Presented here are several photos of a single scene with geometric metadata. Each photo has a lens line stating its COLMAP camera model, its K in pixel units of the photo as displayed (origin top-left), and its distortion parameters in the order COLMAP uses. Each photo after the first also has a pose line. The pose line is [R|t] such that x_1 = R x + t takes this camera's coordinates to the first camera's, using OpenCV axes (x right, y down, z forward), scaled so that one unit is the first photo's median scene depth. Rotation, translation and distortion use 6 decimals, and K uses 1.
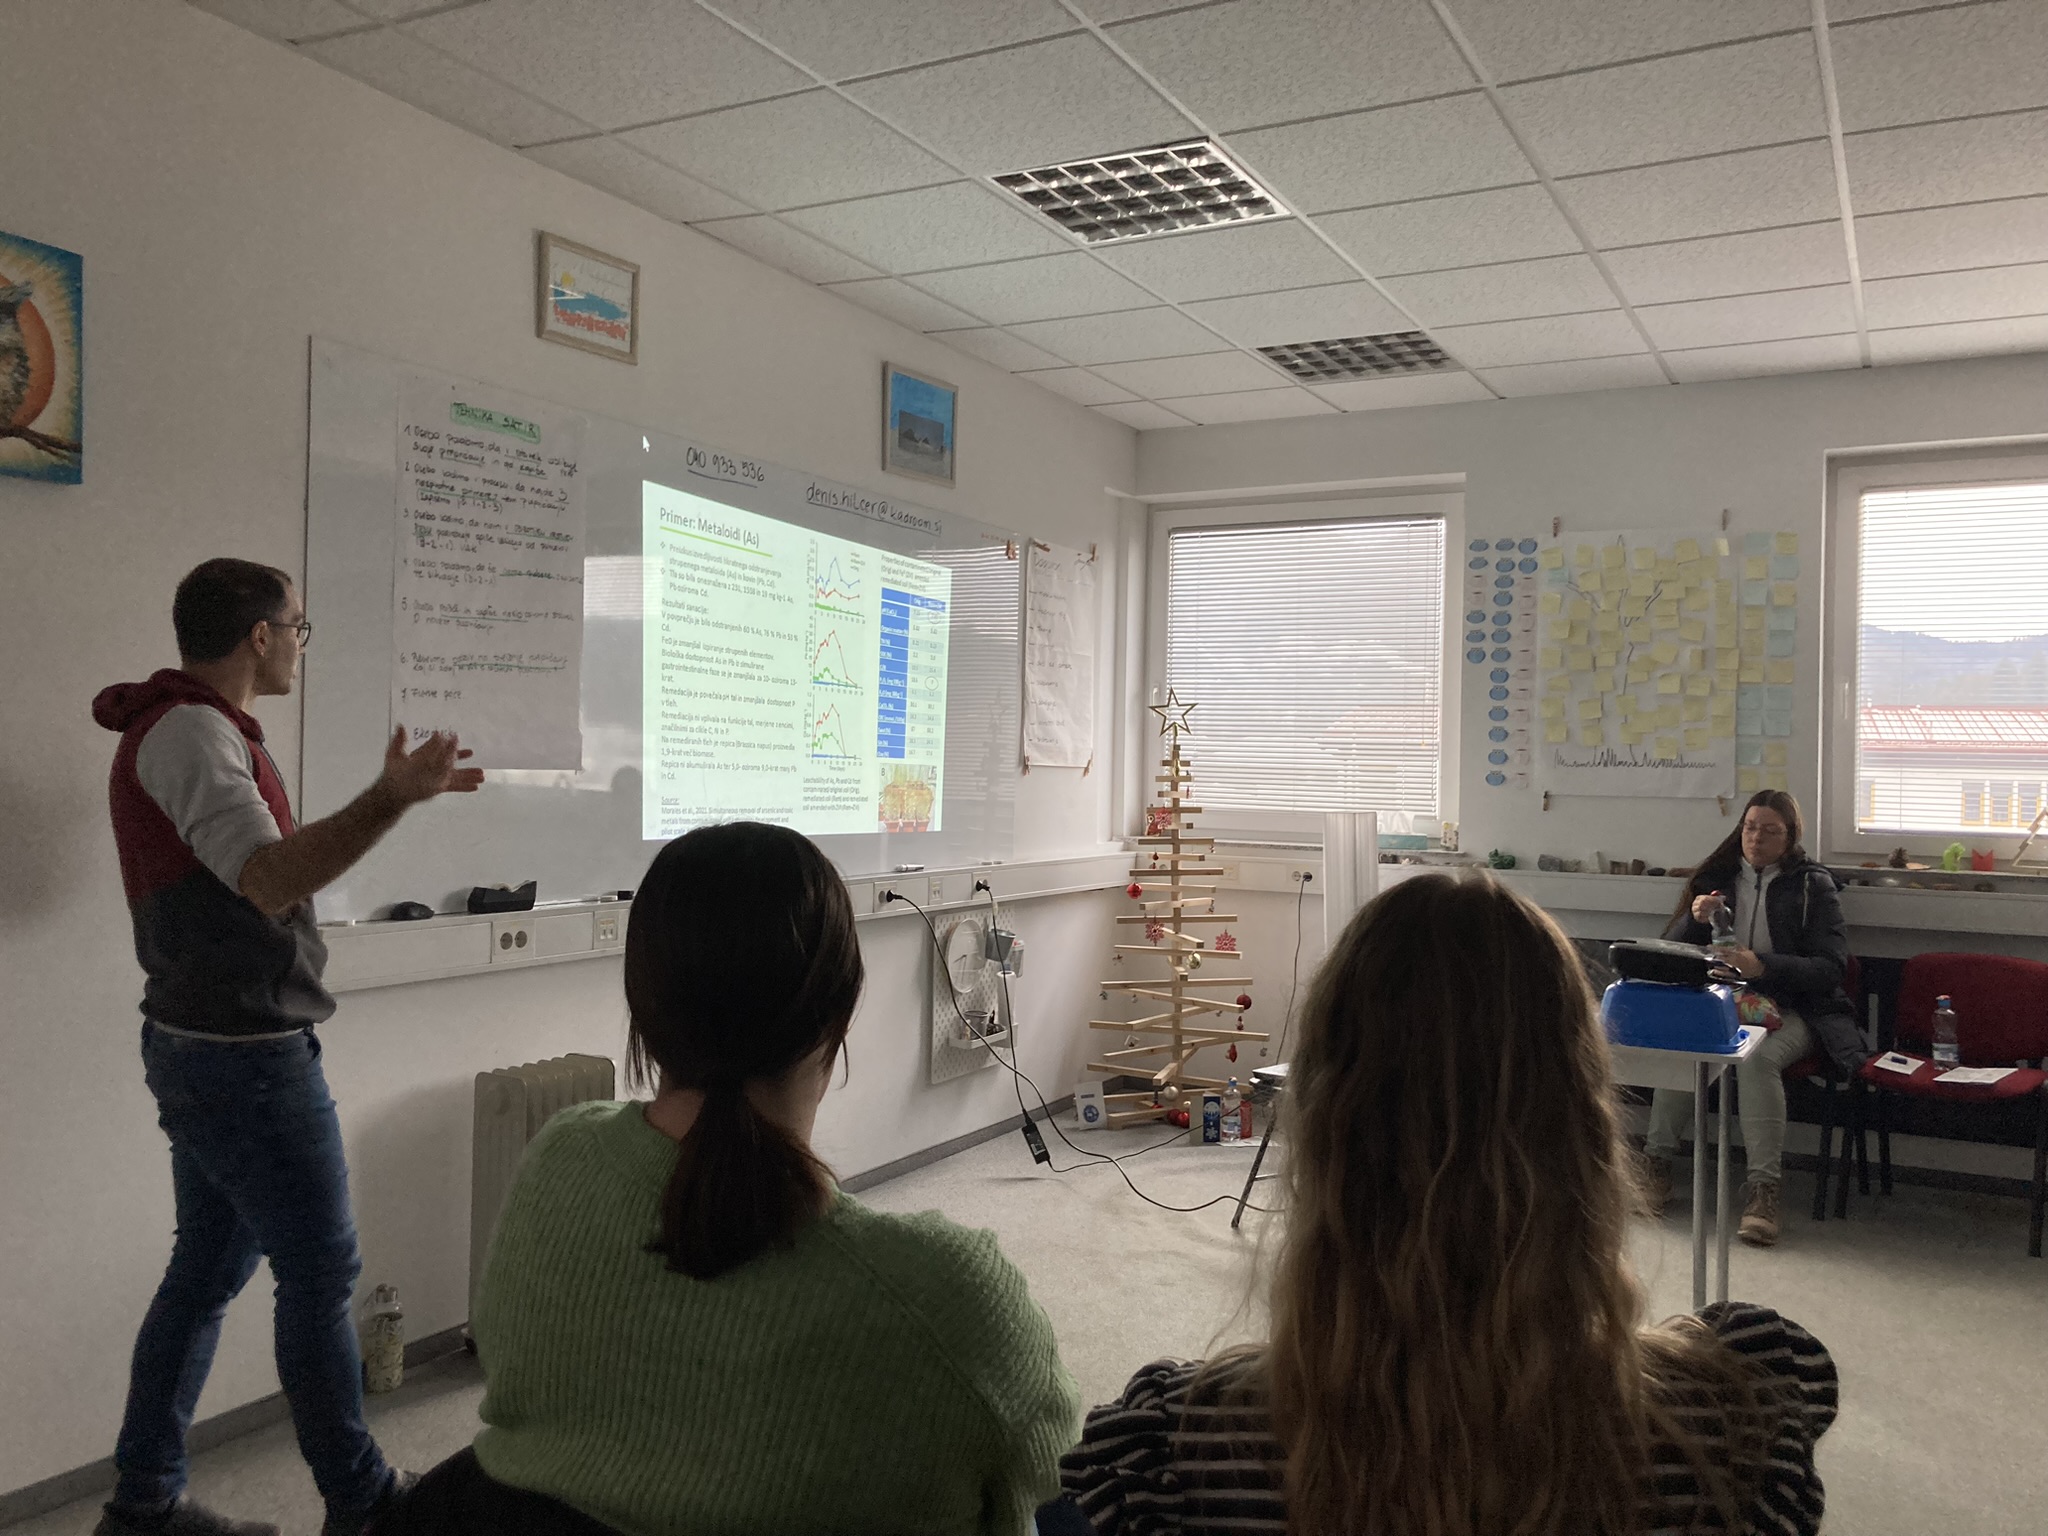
lens RADIAL K [[1686.1, 0, 1002.4], [0, 1686.1, 755.8], [0, 0, 1]] dist [0.037924, -0.039263]
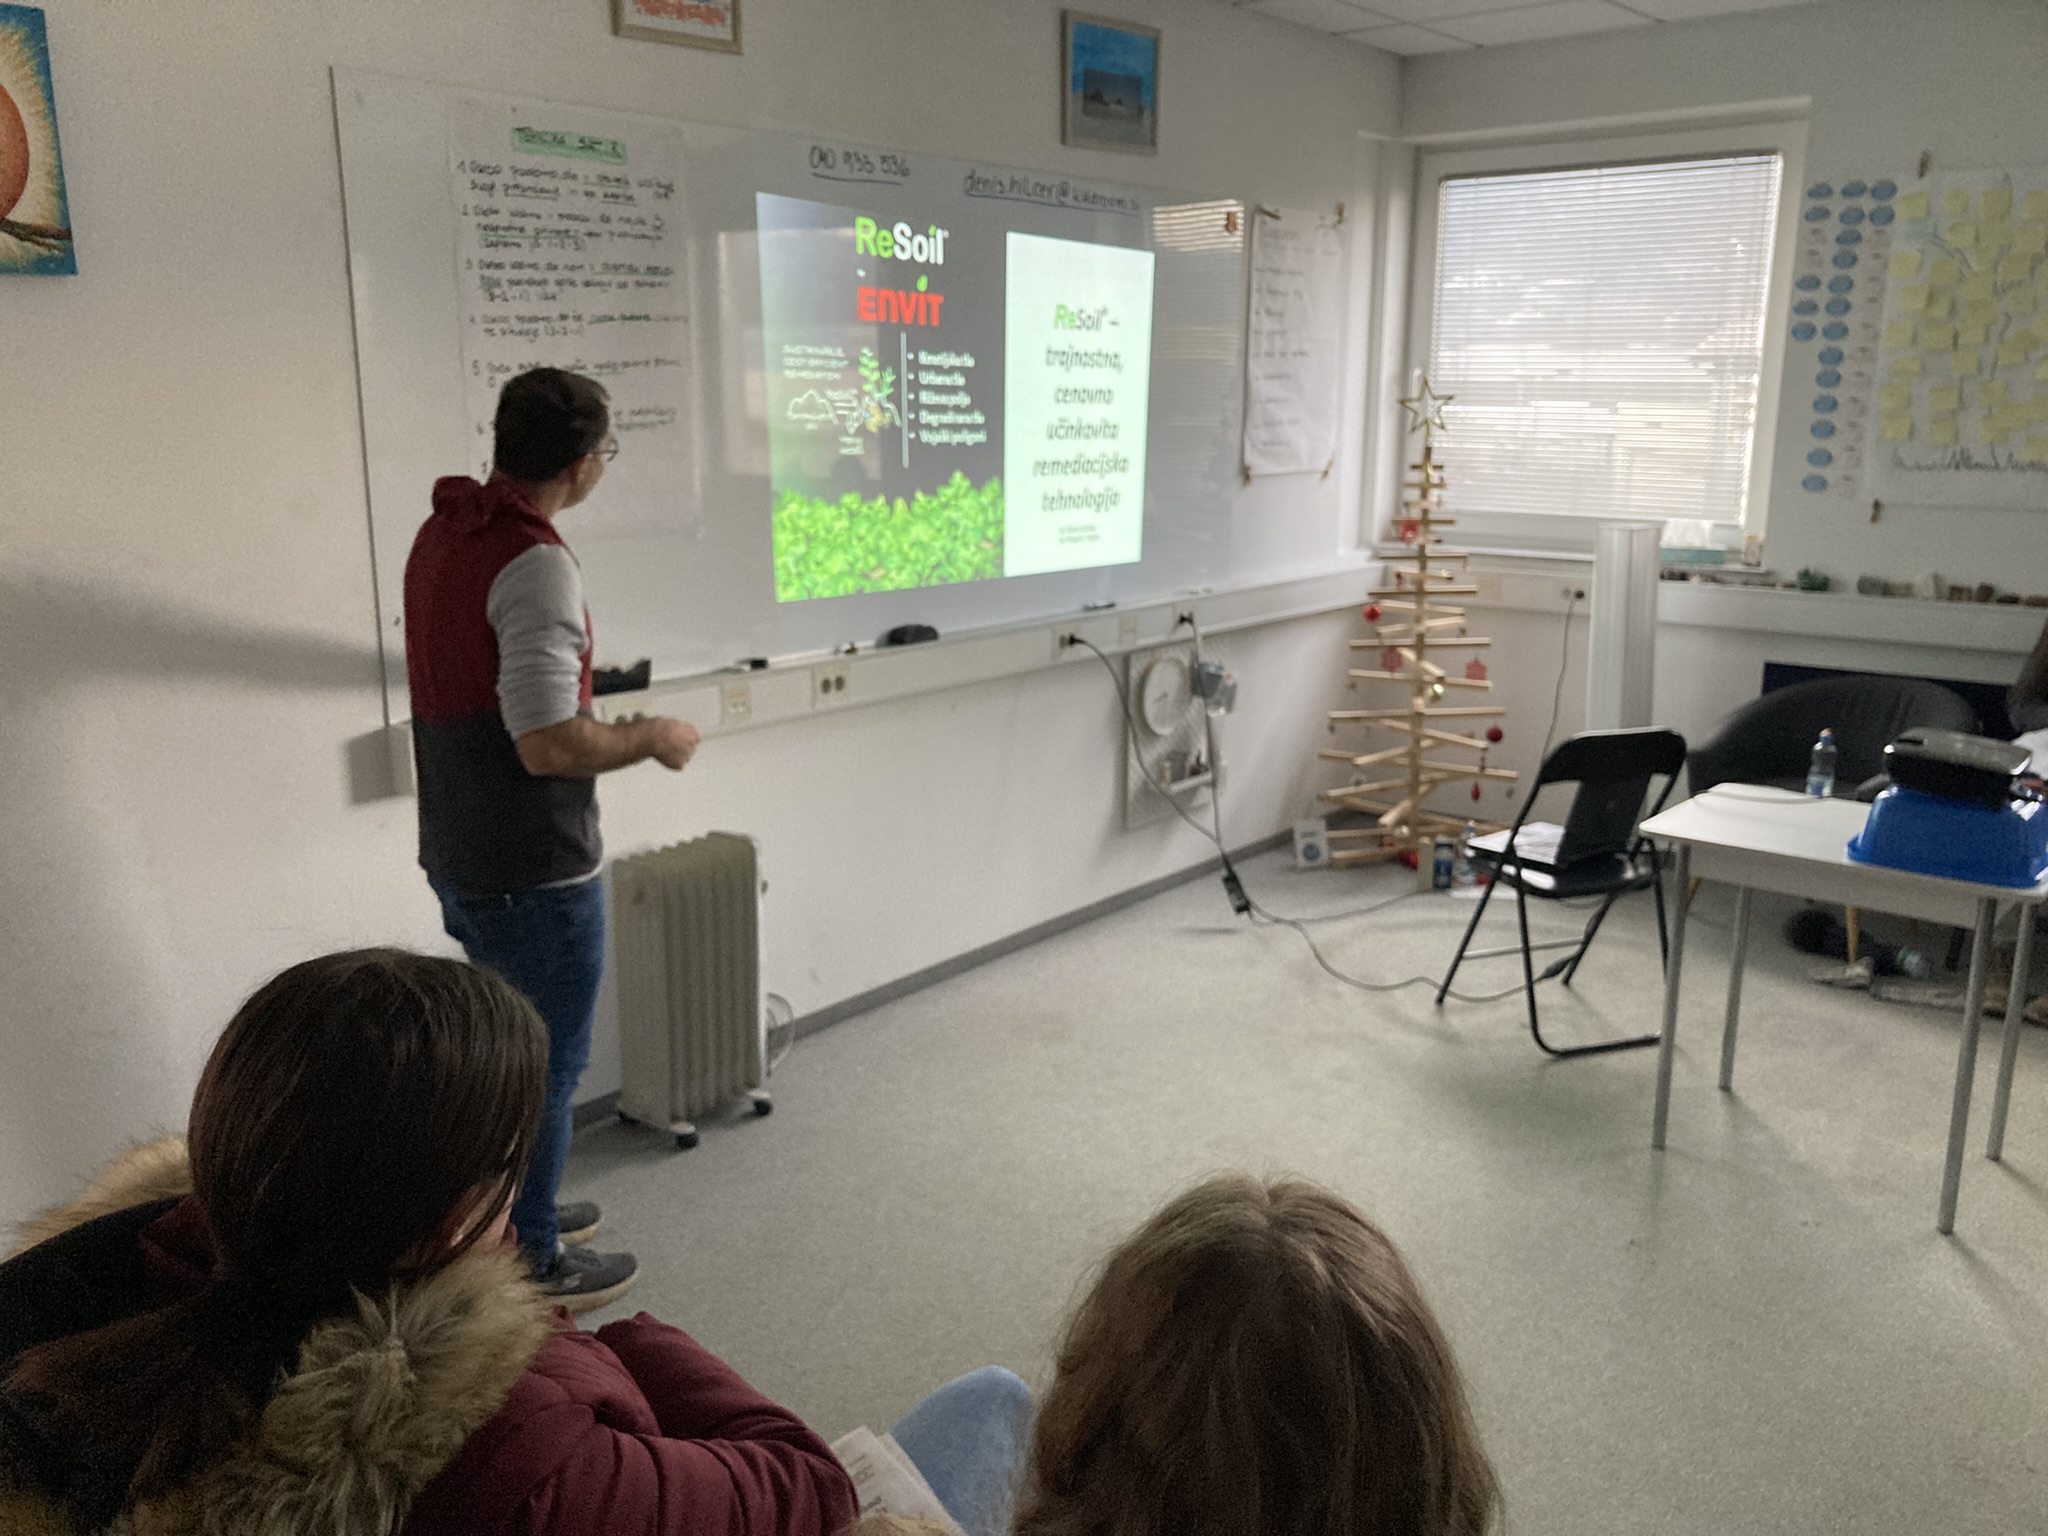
lens RADIAL K [[1686.1, 0, 980.3], [0, 1686.1, 780.5], [0, 0, 1]] dist [0.037924, -0.039263]
pose [[0.979014, 0.026261, -0.202093, 0.066562], [0.020976, 0.973410, 0.228105, -0.048862], [0.202710, -0.227558, 0.952432, 0.086405]]
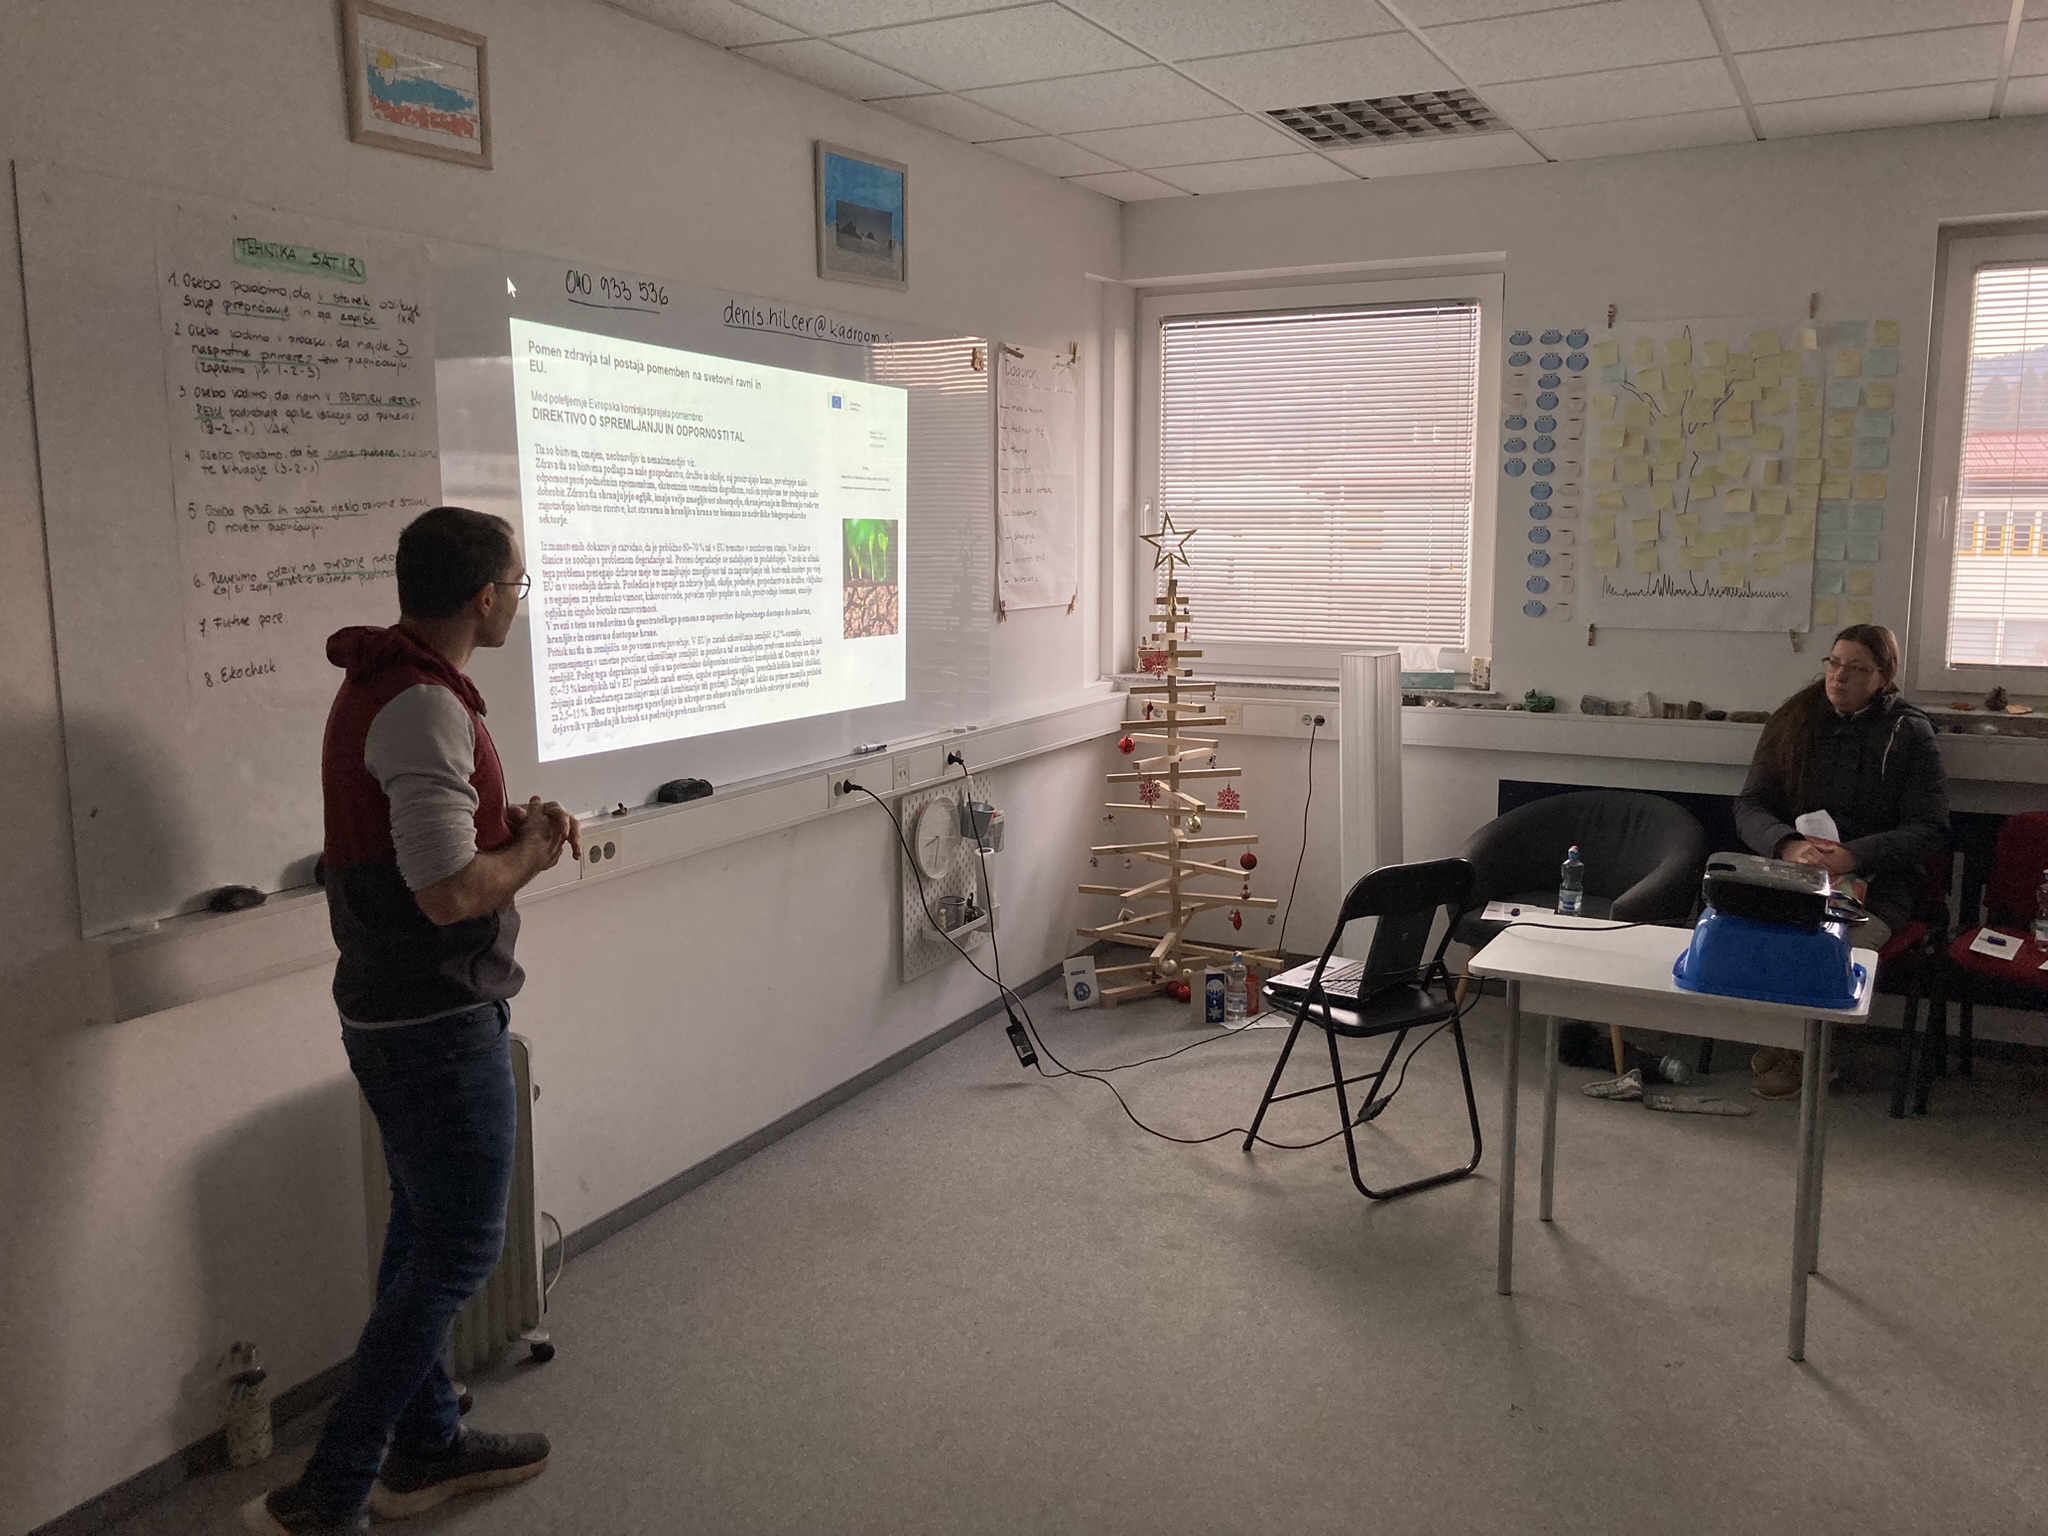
lens RADIAL K [[1686.1, 0, 1006.8], [0, 1686.1, 746.3], [0, 0, 1]] dist [0.037924, -0.039263]
pose [[0.999609, -0.025862, 0.010622, 0.006153], [0.024053, 0.989163, 0.144836, -0.055900], [-0.014253, -0.144524, 0.989399, 0.133792]]
